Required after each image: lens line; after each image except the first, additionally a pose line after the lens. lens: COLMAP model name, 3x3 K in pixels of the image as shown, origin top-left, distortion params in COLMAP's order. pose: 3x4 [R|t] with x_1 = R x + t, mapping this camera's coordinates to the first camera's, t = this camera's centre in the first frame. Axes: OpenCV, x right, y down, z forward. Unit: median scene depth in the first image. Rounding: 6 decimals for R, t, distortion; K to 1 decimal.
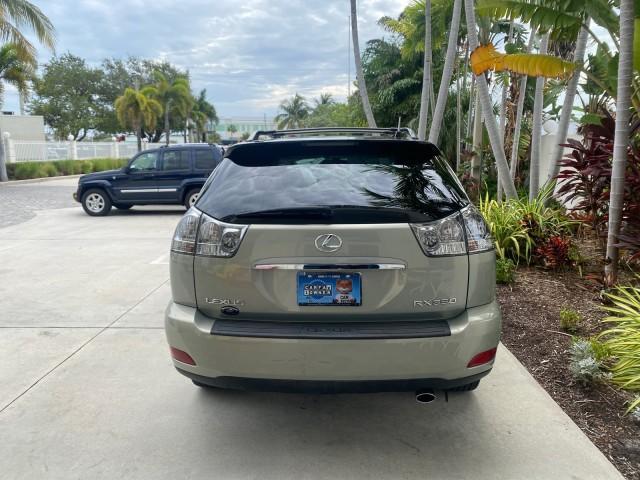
lens RADIAL K [[495.1, 0, 319.5], [0, 495.1, 237.8], [0, 0, 1]] dist [0.004288, 0.000686]
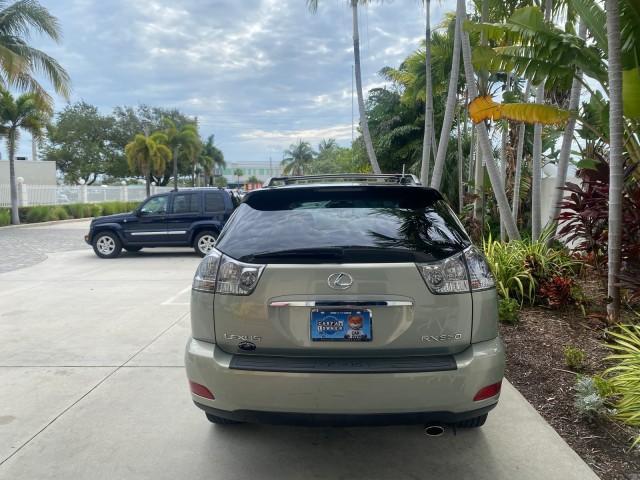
lens RADIAL K [[493.5, 0, 319.4], [0, 493.5, 237.4], [0, 0, 1]] dist [0.012554, -0.011620]
pose [[0.999954, -0.003372, -0.008966, -0.002837], [0.002597, 0.996368, -0.085111, 0.001065], [0.009220, 0.085084, 0.996331, -0.012211]]
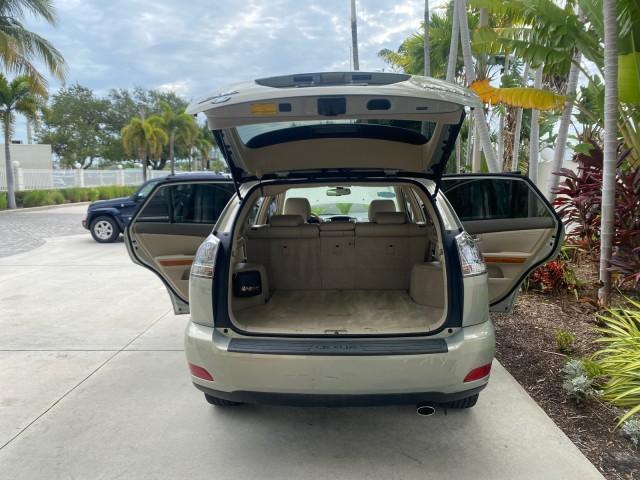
lens RADIAL K [[495.1, 0, 319.5], [0, 495.1, 237.8], [0, 0, 1]] dist [0.004288, 0.000686]
pose [[0.999981, -0.003833, -0.004855, -0.001812], [0.003577, 0.998657, -0.051678, 0.000161], [0.005047, 0.051659, 0.998652, -0.016933]]
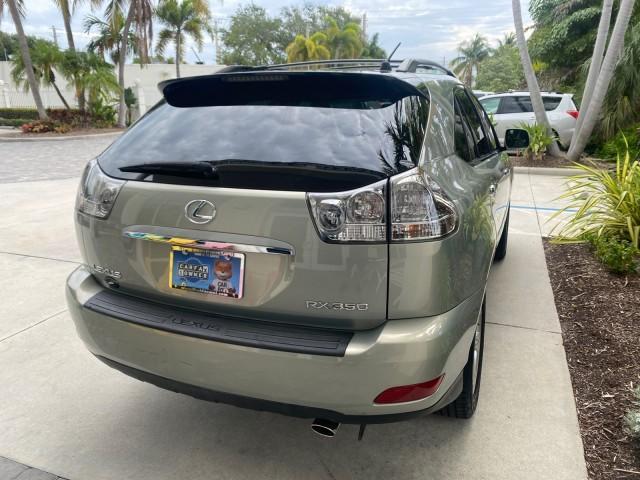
lens RADIAL K [[493.5, 0, 319.4], [0, 493.5, 237.4], [0, 0, 1]] dist [0.012554, -0.011620]
pose [[0.940371, 0.092067, -0.327454, 0.073760], [-0.058714, 0.992158, 0.110341, -0.007532], [0.335045, -0.084536, 0.938402, 0.057979]]
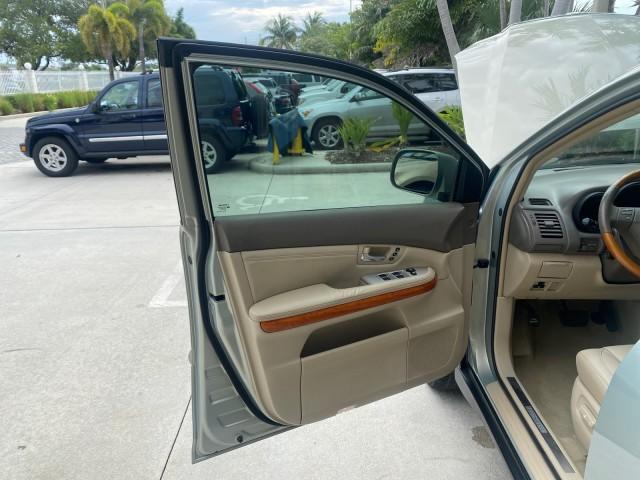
lens RADIAL K [[493.5, 0, 319.4], [0, 493.5, 237.4], [0, 0, 1]] dist [0.012554, -0.011620]
pose [[0.999201, -0.028099, 0.028423, -0.095099], [0.023942, 0.990242, 0.137285, -0.043123], [-0.032003, -0.136494, 0.990124, 0.265578]]
